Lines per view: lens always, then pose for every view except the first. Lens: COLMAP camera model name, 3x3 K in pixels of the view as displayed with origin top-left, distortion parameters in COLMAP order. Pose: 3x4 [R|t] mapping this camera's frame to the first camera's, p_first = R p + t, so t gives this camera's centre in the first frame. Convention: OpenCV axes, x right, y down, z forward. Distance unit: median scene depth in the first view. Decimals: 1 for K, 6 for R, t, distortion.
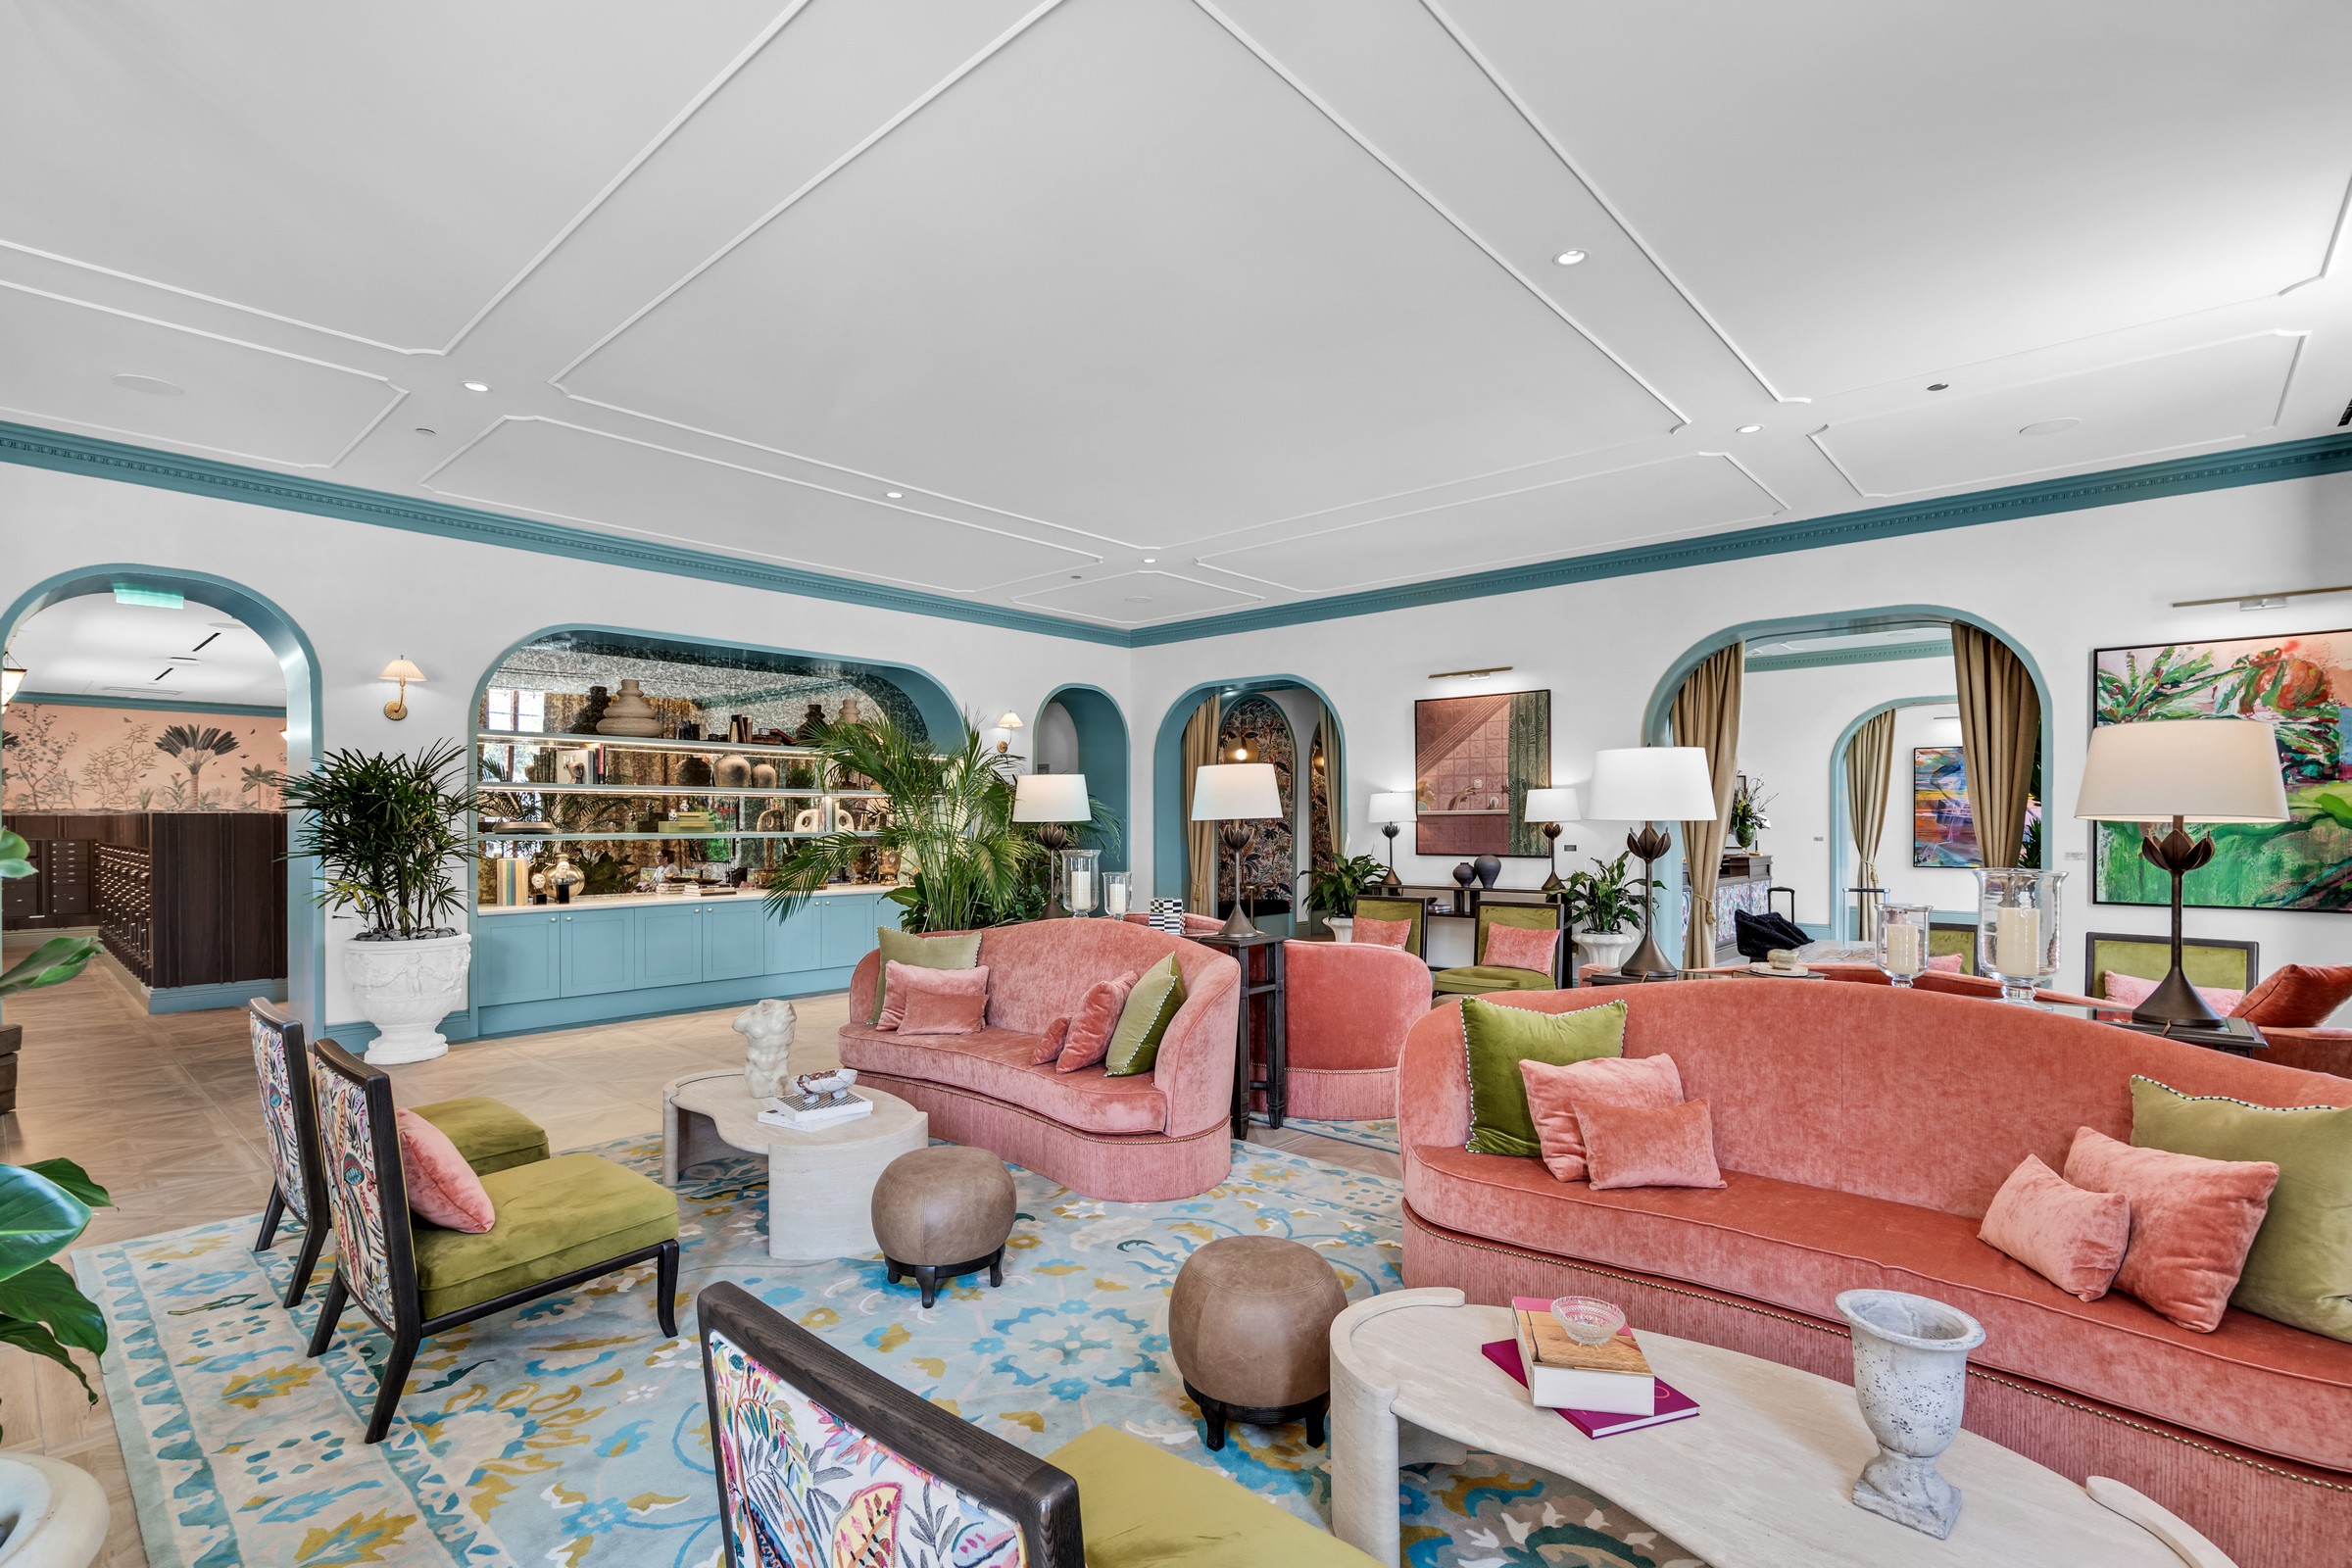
lens RADIAL K [[1073.9, 0, 1164.7], [0, 1073.9, 831.2], [0, 0, 1]] dist [0.001199, 0.000261]
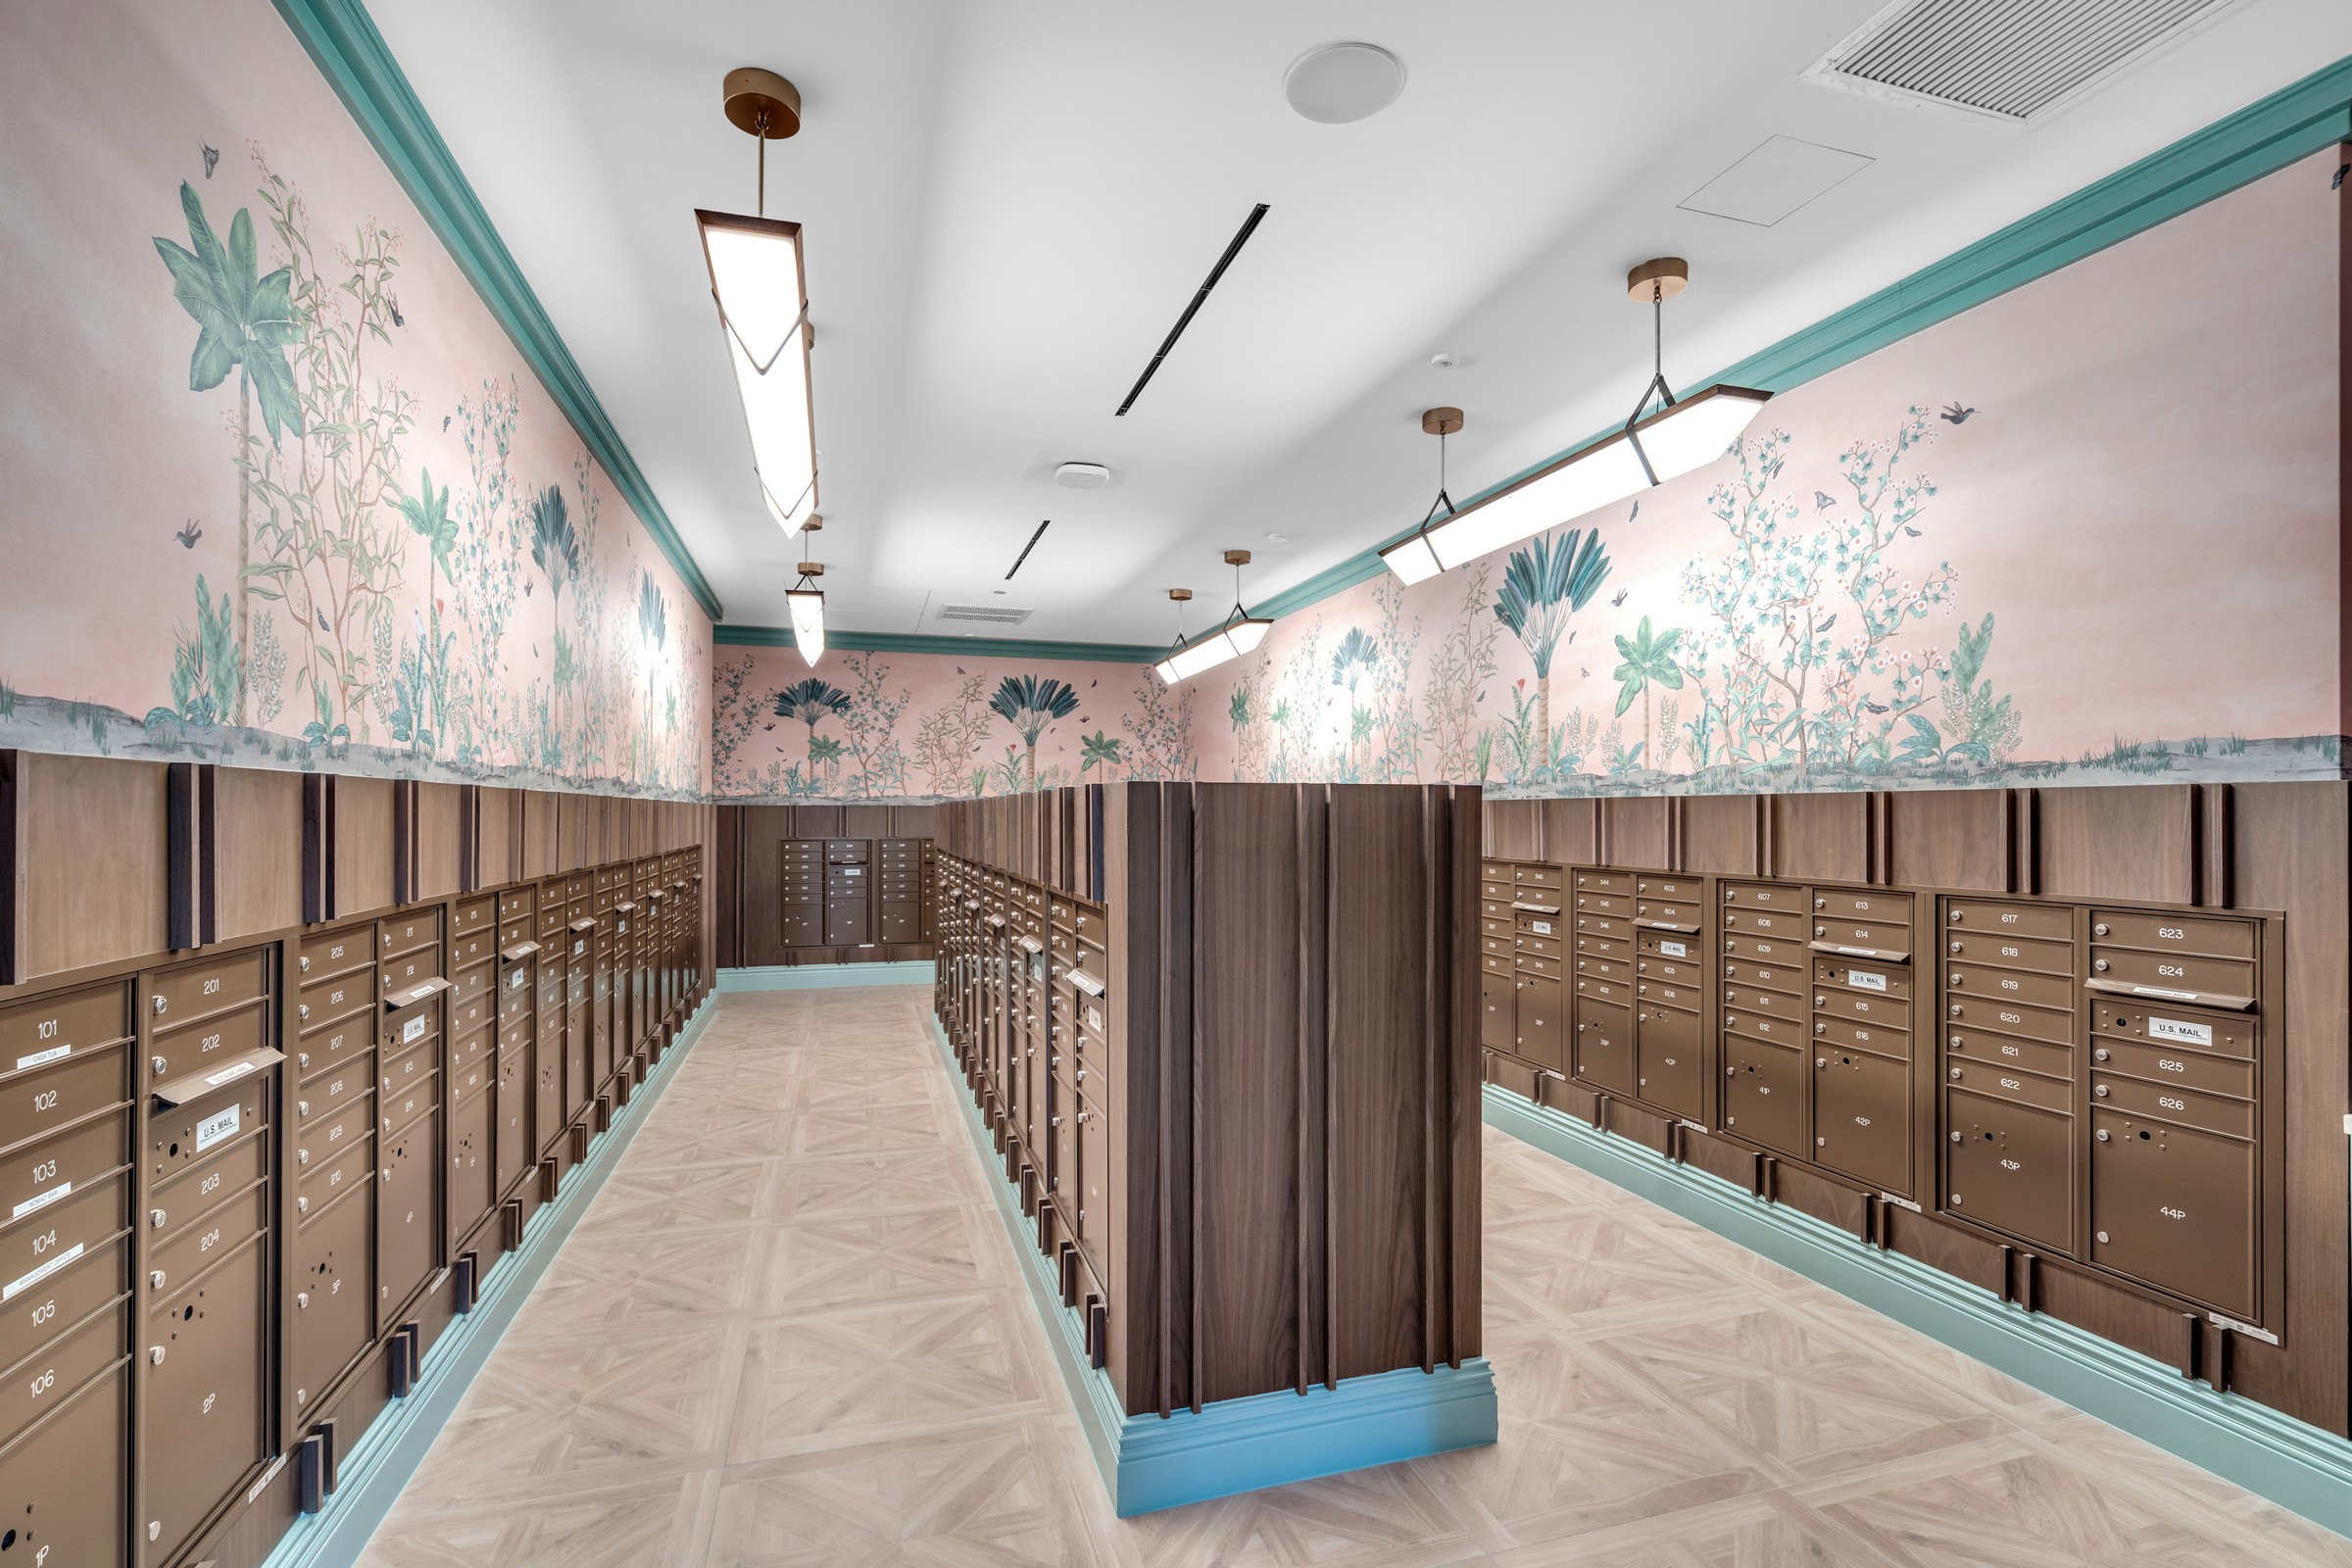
lens RADIAL K [[1073.9, 0, 1178.0], [0, 1073.9, 799.8], [0, 0, 1]] dist [0.001199, 0.000261]
pose [[0.859838, -0.004459, -0.510548, -0.487596], [-0.005679, 0.999817, -0.018295, -0.006376], [0.510536, 0.018630, 0.859655, 0.473080]]
